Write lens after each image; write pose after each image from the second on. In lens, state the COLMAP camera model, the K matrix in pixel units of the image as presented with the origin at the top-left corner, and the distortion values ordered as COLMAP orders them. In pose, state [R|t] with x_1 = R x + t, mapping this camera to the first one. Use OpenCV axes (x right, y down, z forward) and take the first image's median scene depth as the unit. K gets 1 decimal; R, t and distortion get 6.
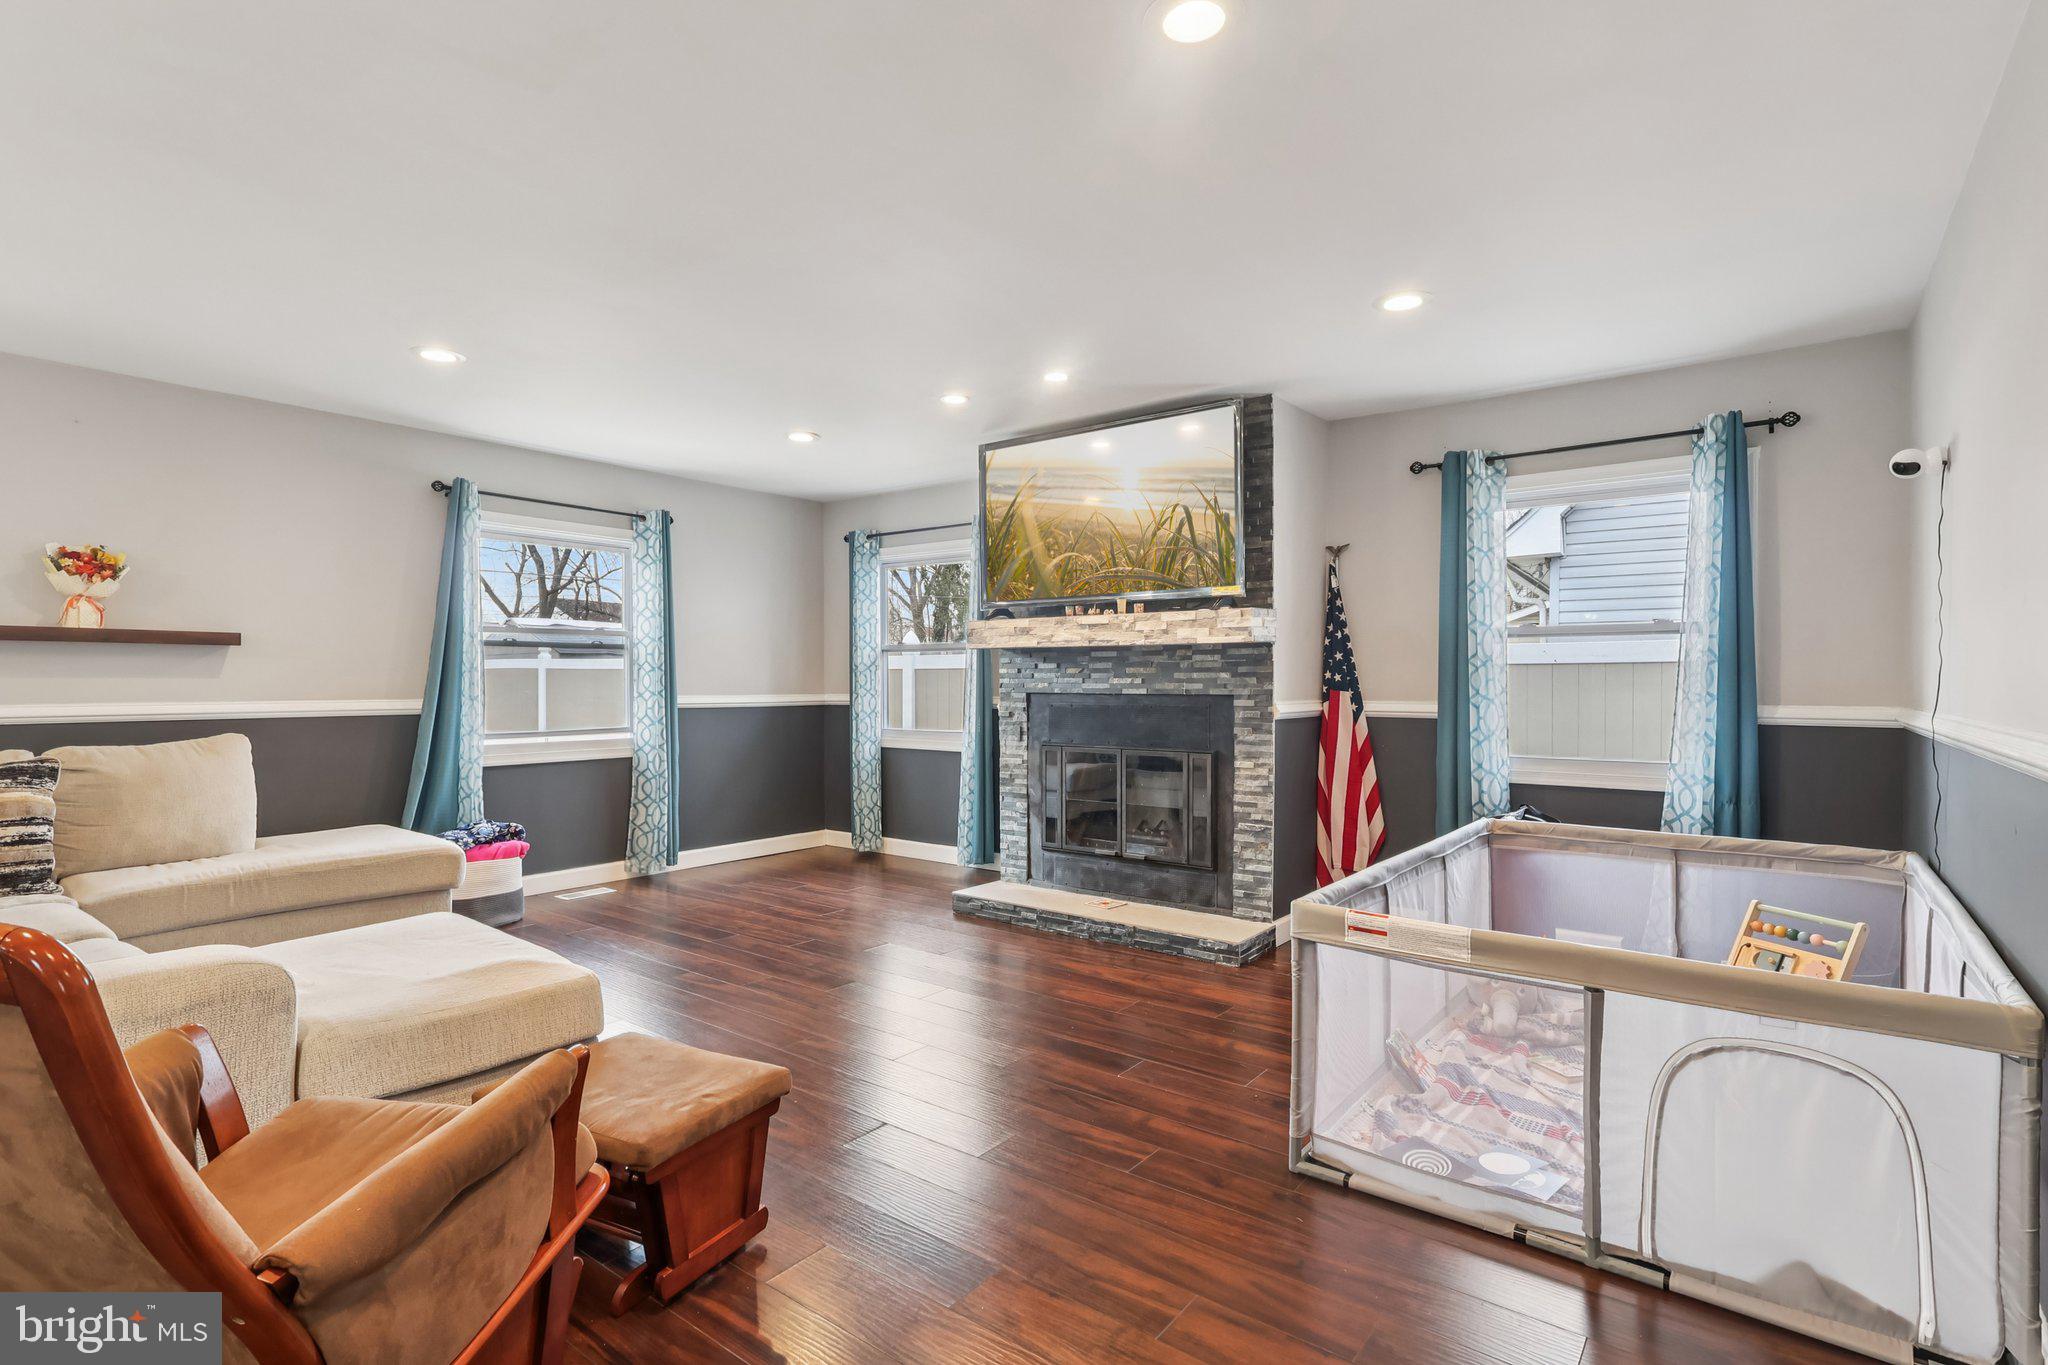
lens RADIAL K [[990.3, 0, 1023.3], [0, 990.3, 688.0], [0, 0, 1]] dist [0.000223, 0.000433]
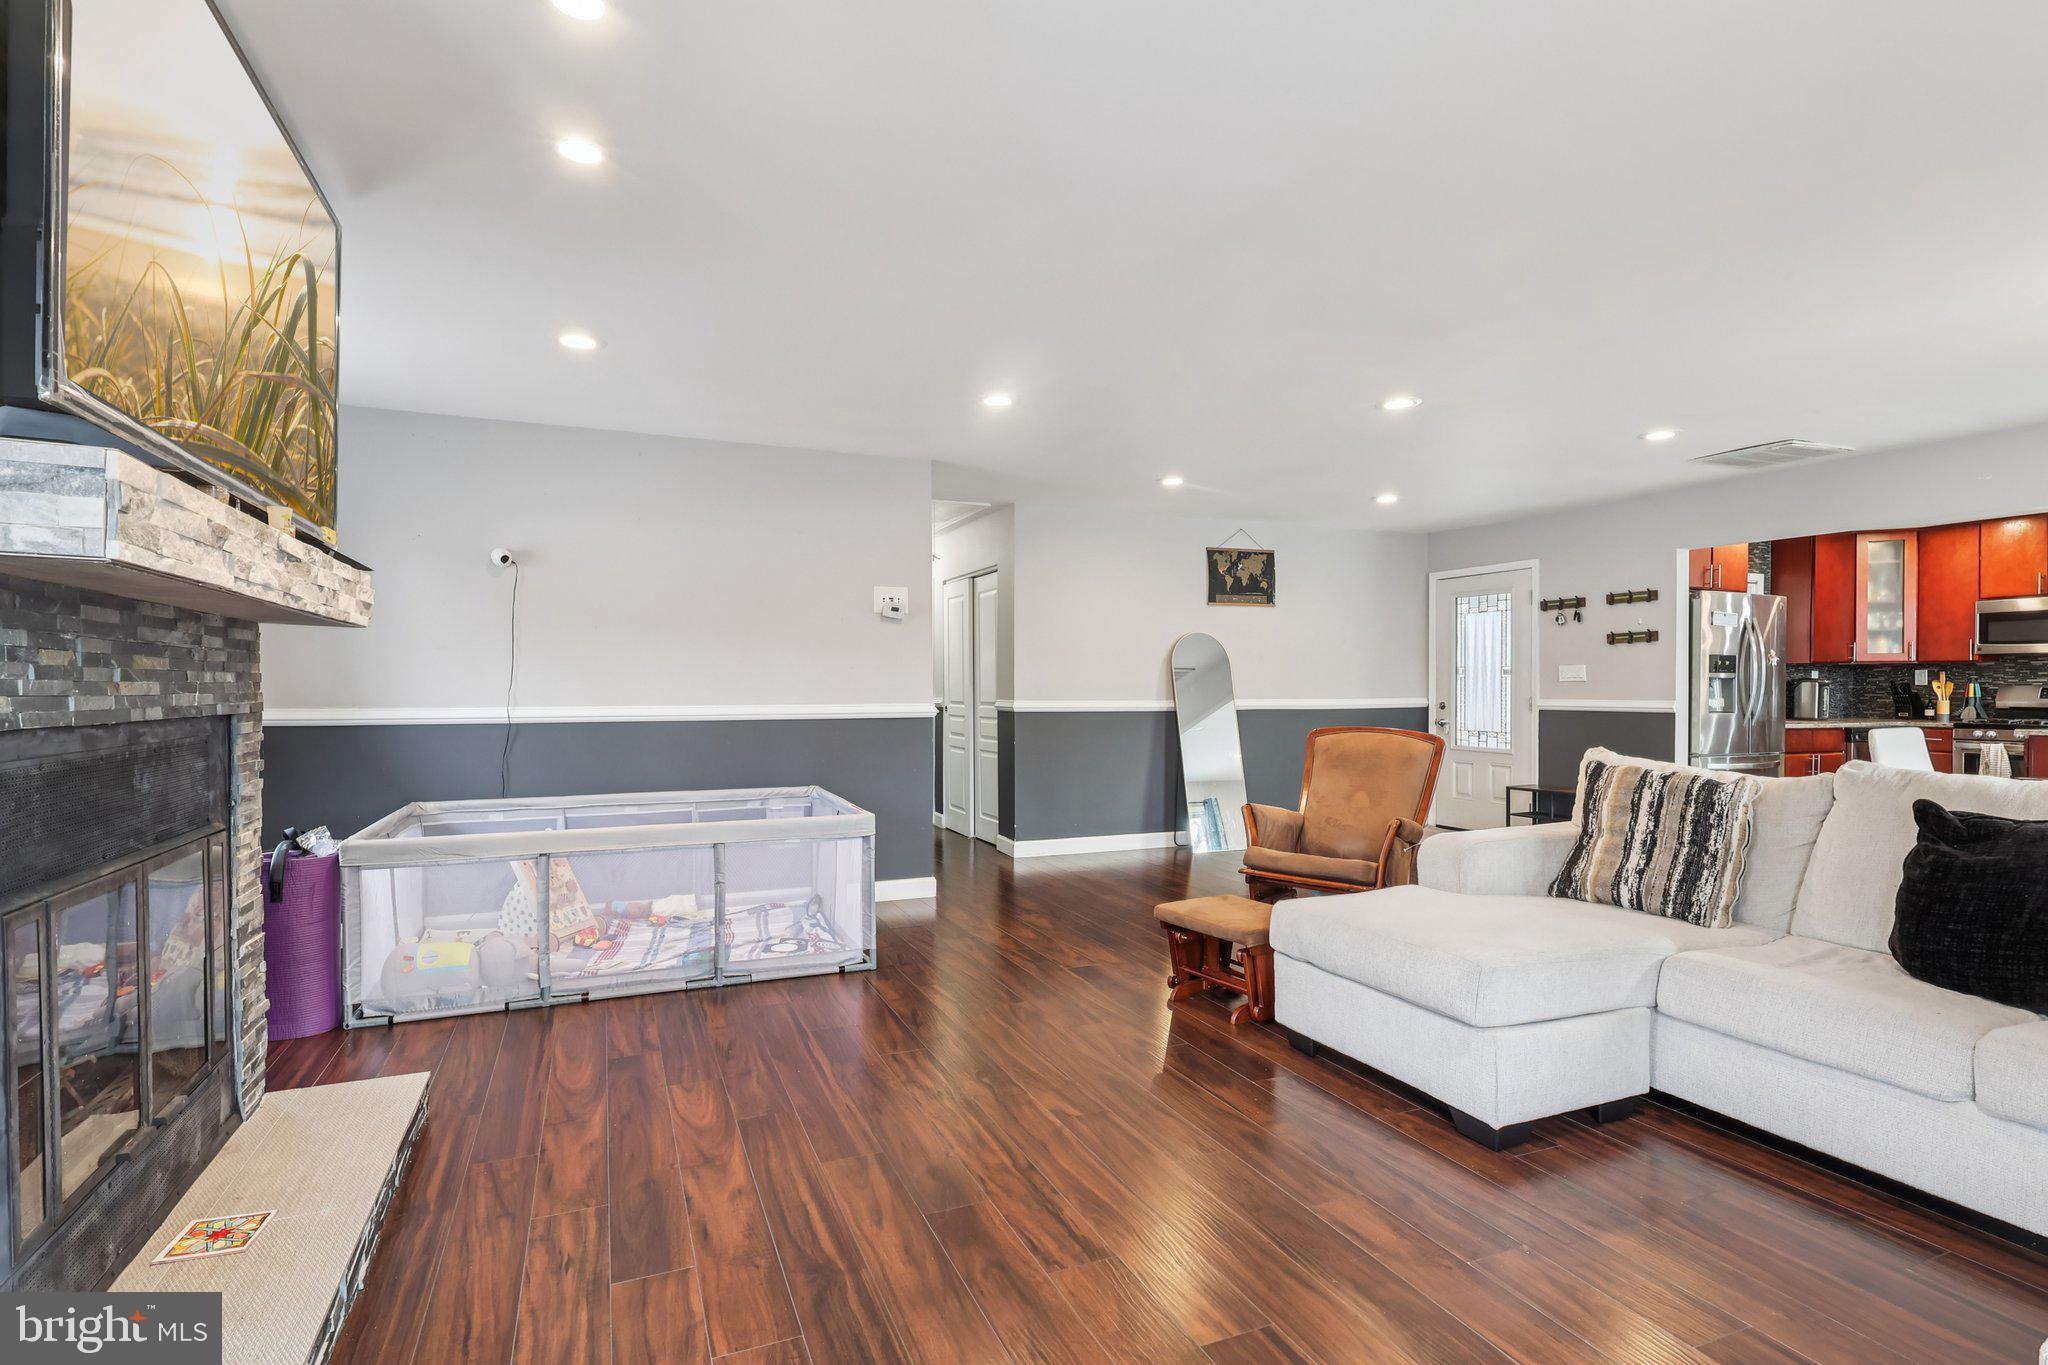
lens RADIAL K [[990.3, 0, 1023.3], [0, 990.3, 688.0], [0, 0, 1]] dist [0.000223, 0.000433]
pose [[-0.869536, -0.000291, 0.493870, -0.424699], [0.004598, 0.999952, 0.008685, -0.009372], [-0.493849, 0.009823, -0.869492, 1.245244]]
